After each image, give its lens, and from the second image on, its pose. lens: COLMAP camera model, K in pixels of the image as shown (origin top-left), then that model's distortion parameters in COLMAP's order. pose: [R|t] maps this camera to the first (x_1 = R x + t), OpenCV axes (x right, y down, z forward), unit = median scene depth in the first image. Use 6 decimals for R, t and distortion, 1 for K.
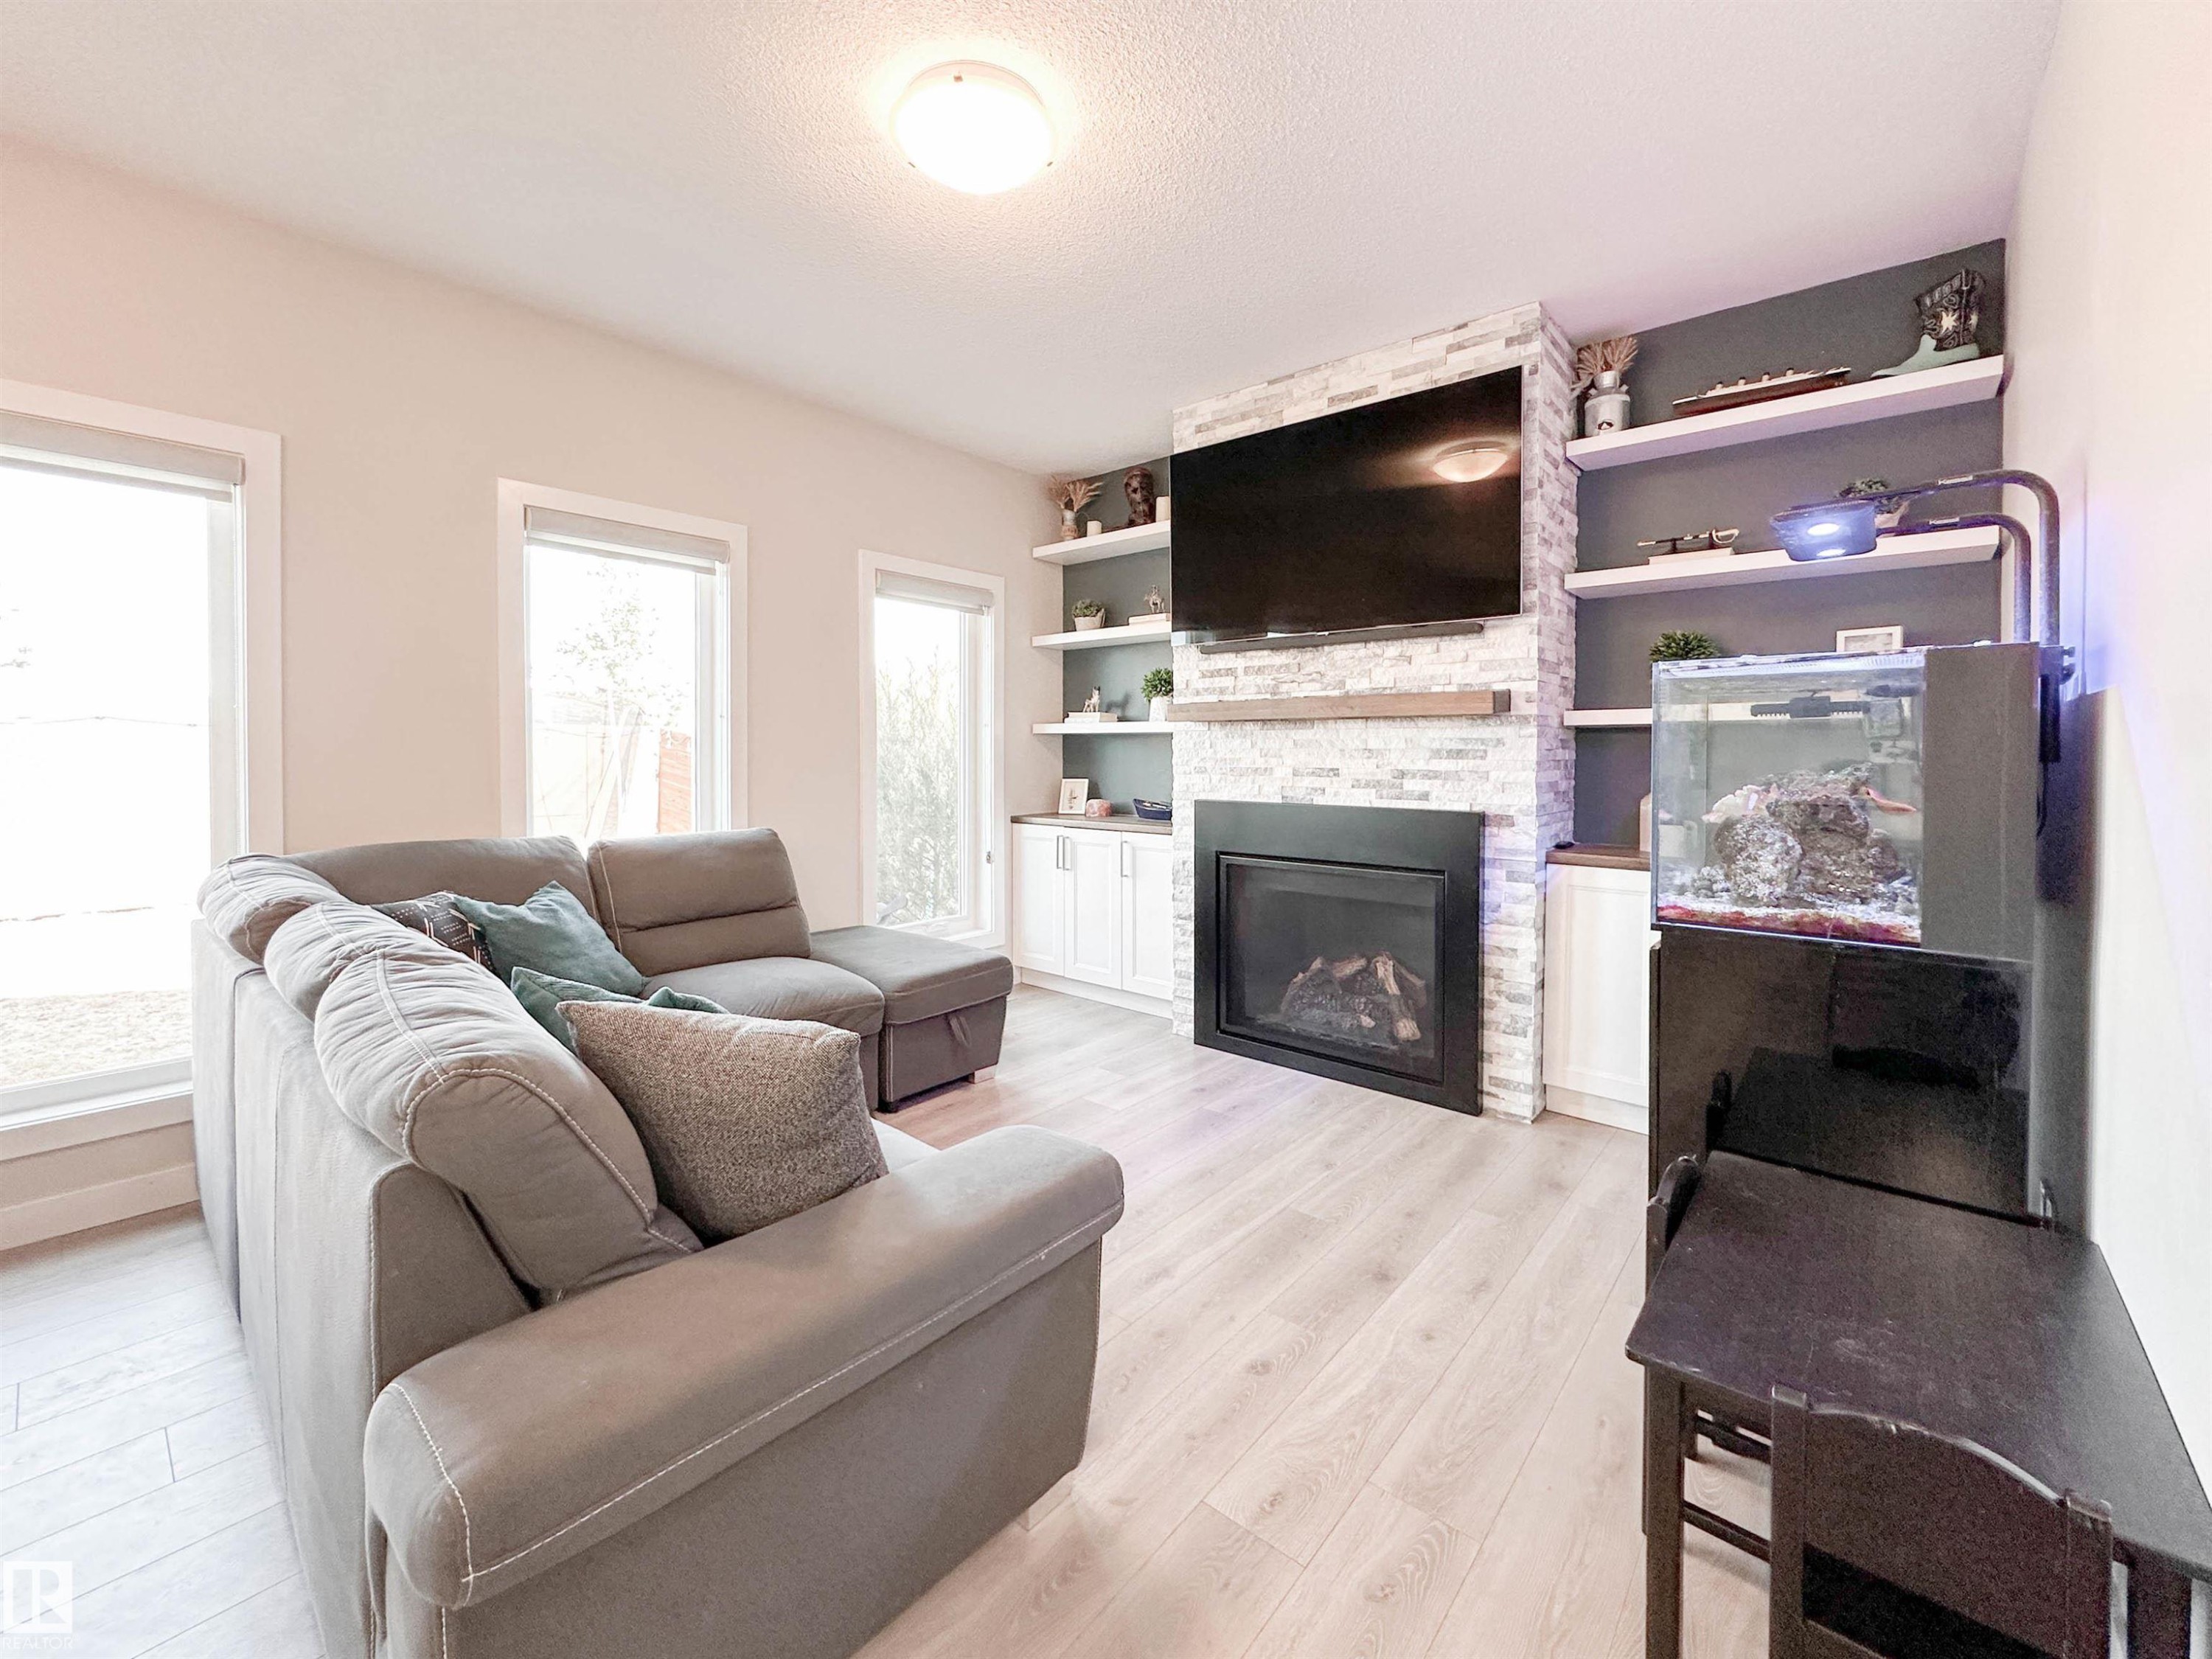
lens RADIAL K [[920.6, 0, 1103.9], [0, 920.6, 753.9], [0, 0, 1]] dist [-0.006175, 0.001357]
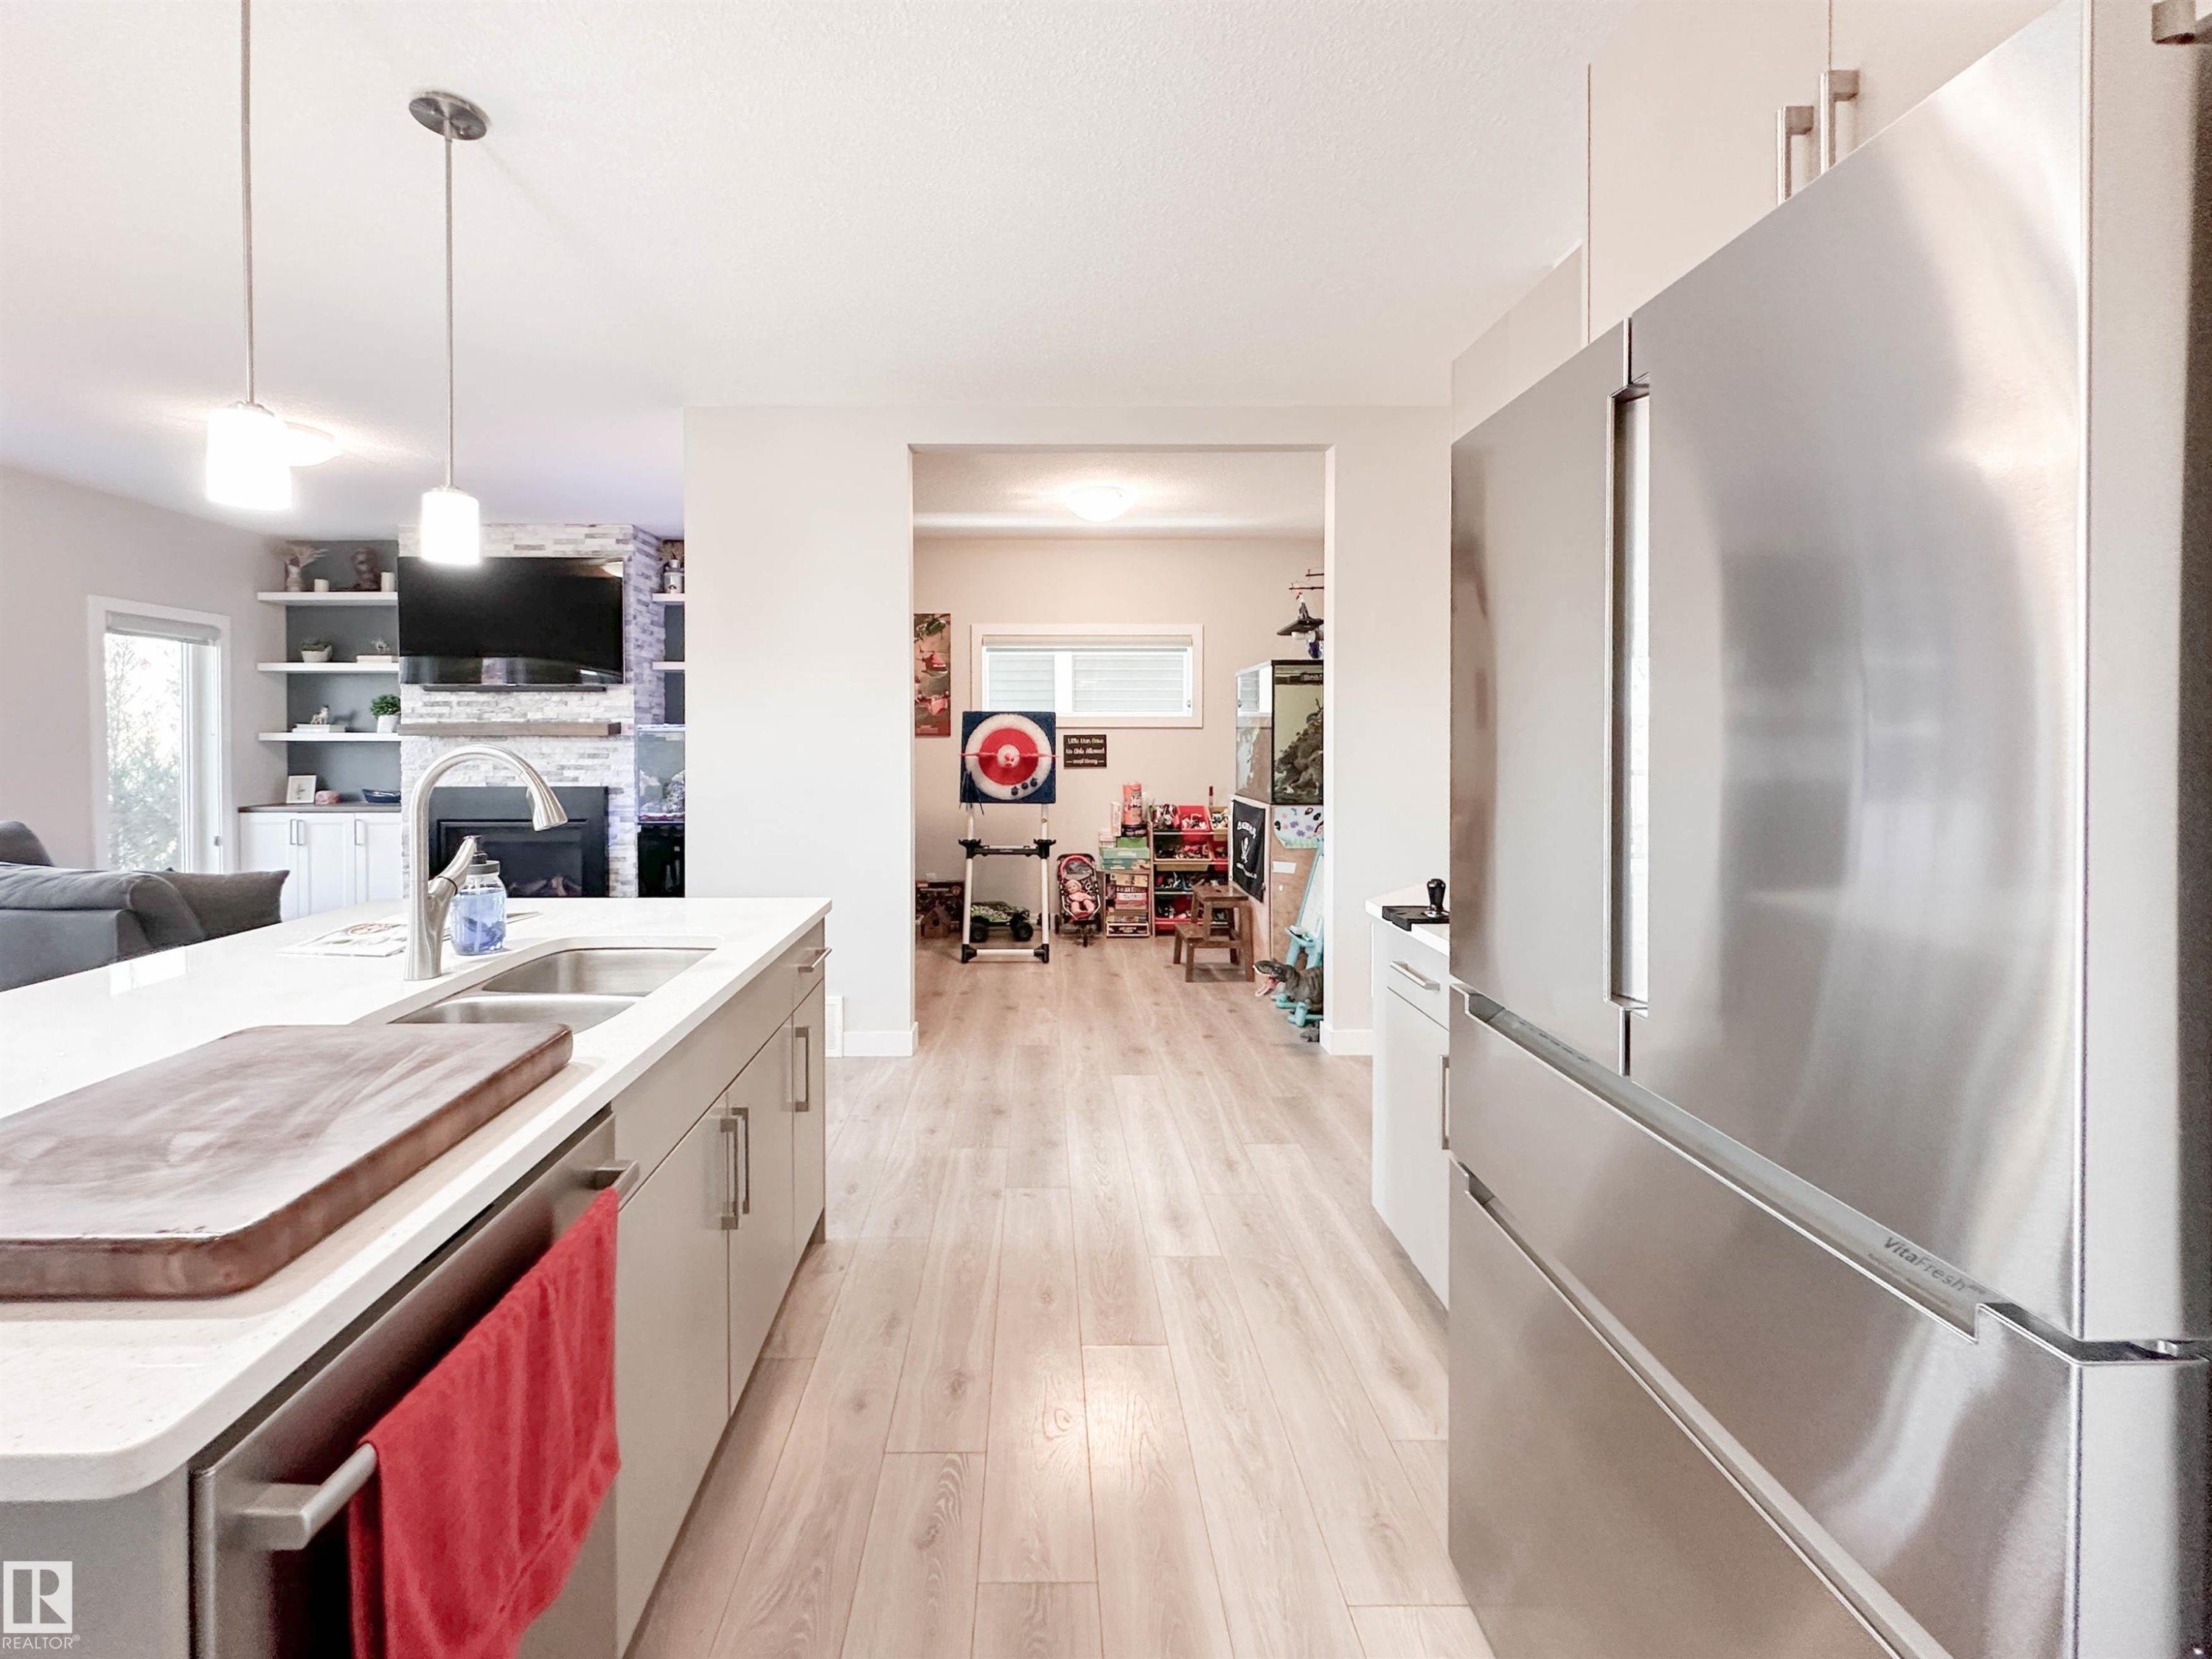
lens RADIAL K [[920.6, 0, 1060.2], [0, 920.6, 751.7], [0, 0, 1]] dist [-0.006175, 0.001357]
pose [[0.743778, -0.012674, 0.668306, -0.120247], [0.004770, 0.999895, 0.013653, -0.022873], [-0.668409, -0.006967, 0.743761, -0.787041]]
